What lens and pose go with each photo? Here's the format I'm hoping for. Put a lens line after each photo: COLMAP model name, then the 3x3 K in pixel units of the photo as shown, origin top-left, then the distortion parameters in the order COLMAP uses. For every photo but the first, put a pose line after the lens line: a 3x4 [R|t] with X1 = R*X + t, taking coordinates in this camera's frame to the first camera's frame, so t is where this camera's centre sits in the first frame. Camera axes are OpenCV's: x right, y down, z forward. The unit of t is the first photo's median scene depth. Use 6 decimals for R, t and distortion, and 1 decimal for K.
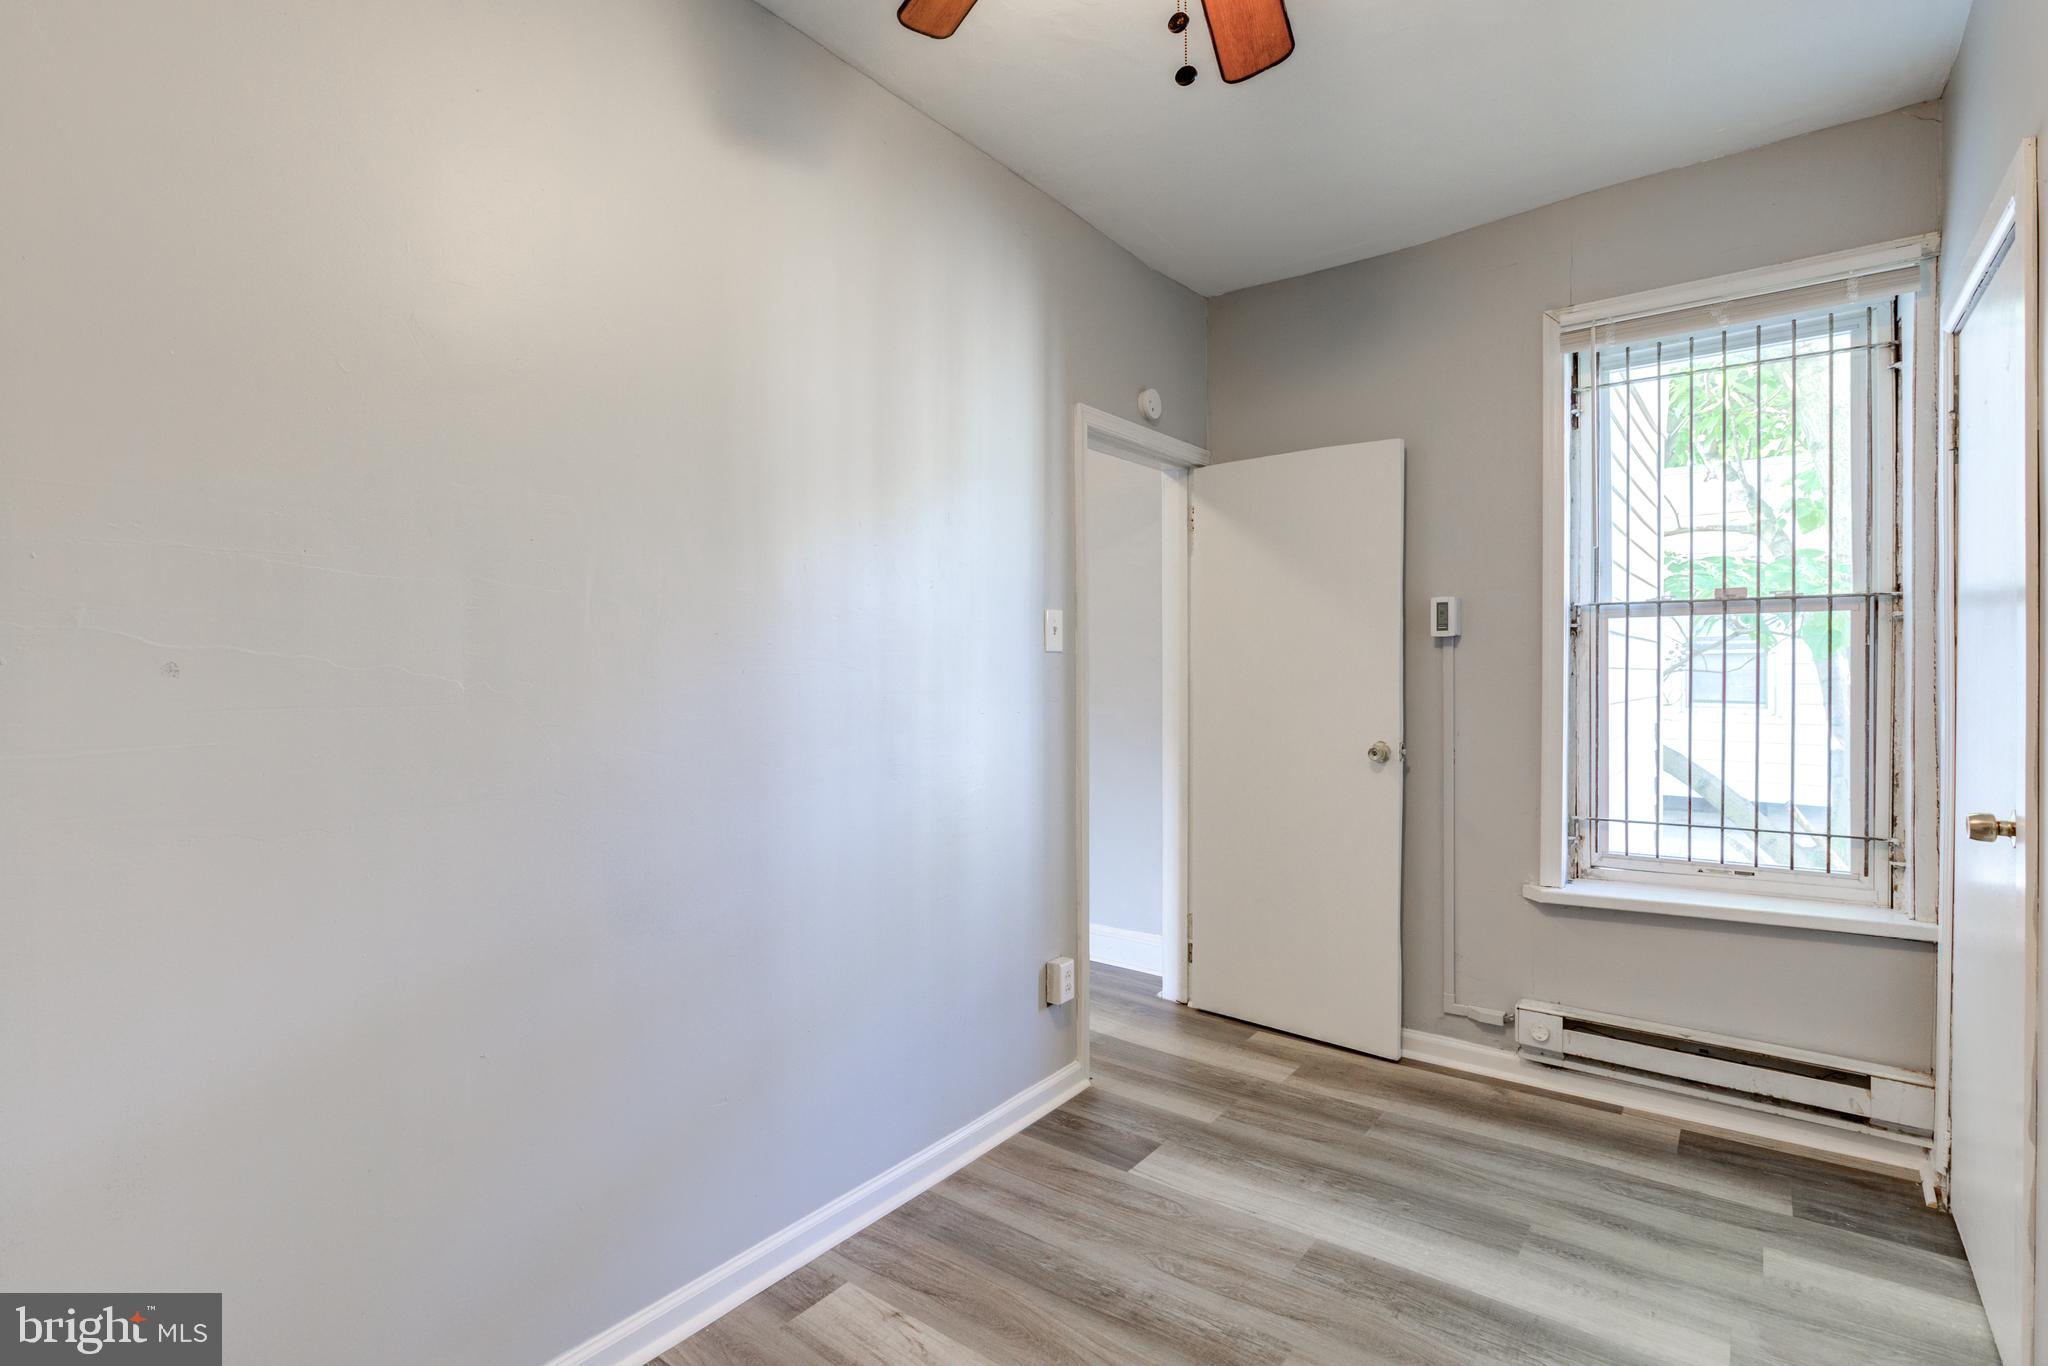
lens RADIAL K [[961.5, 0, 1022.9], [0, 961.5, 688.0], [0, 0, 1]] dist [-0.000591, 0.000318]
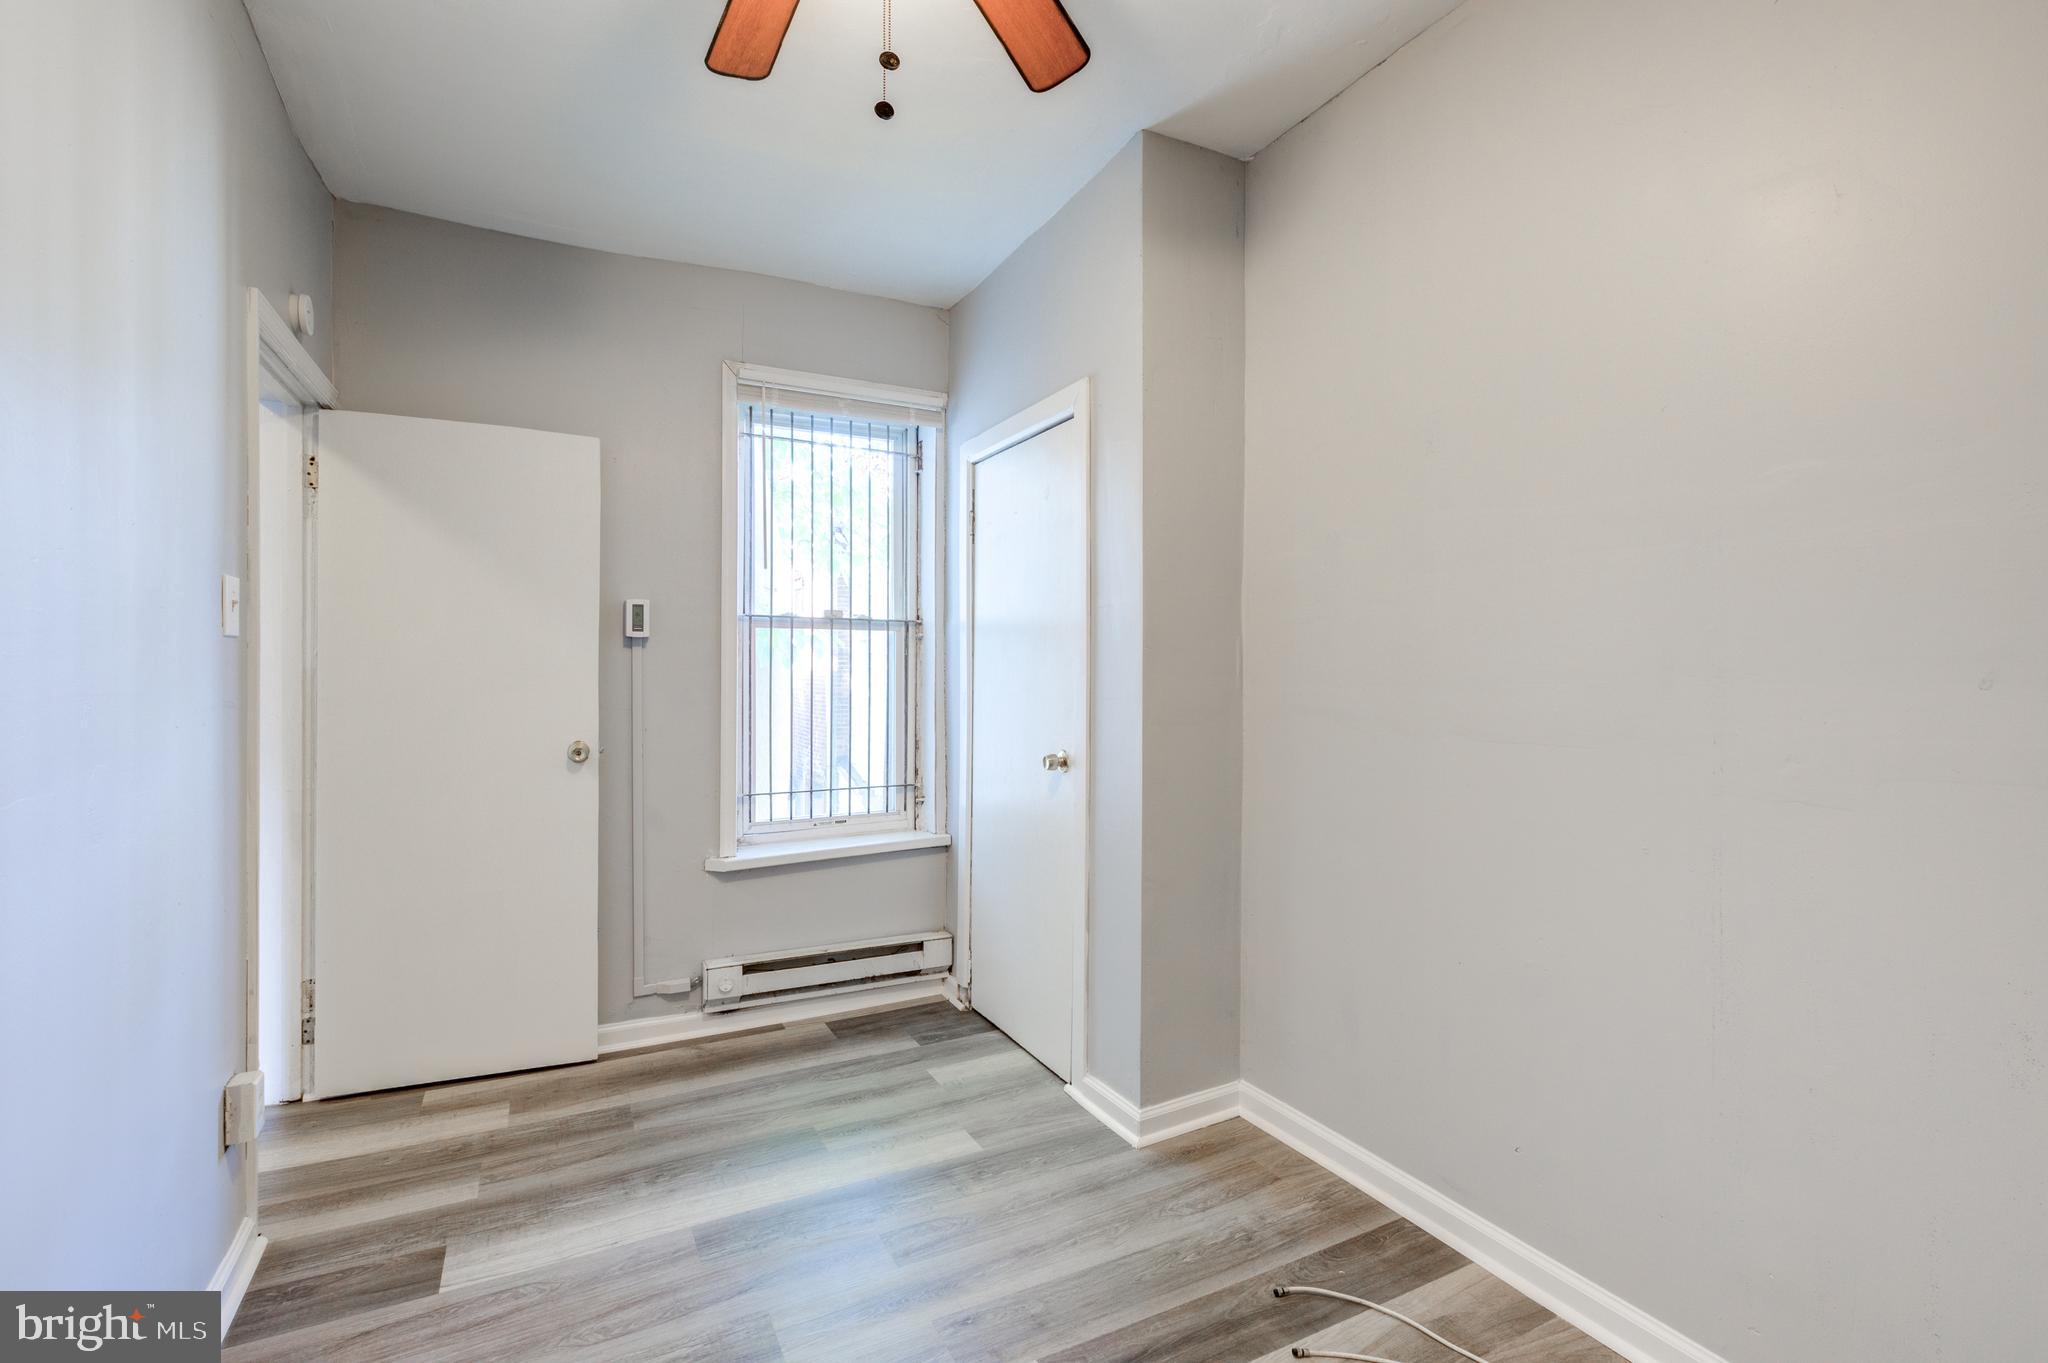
lens RADIAL K [[945.8, 0, 1027.6], [0, 945.8, 689.8], [0, 0, 1]] dist [-0.013490, 0.007779]
pose [[0.423732, -0.009914, 0.905733, -0.354949], [0.010647, 0.999926, 0.005964, 0.002425], [-0.905725, 0.007116, 0.423806, 0.203905]]
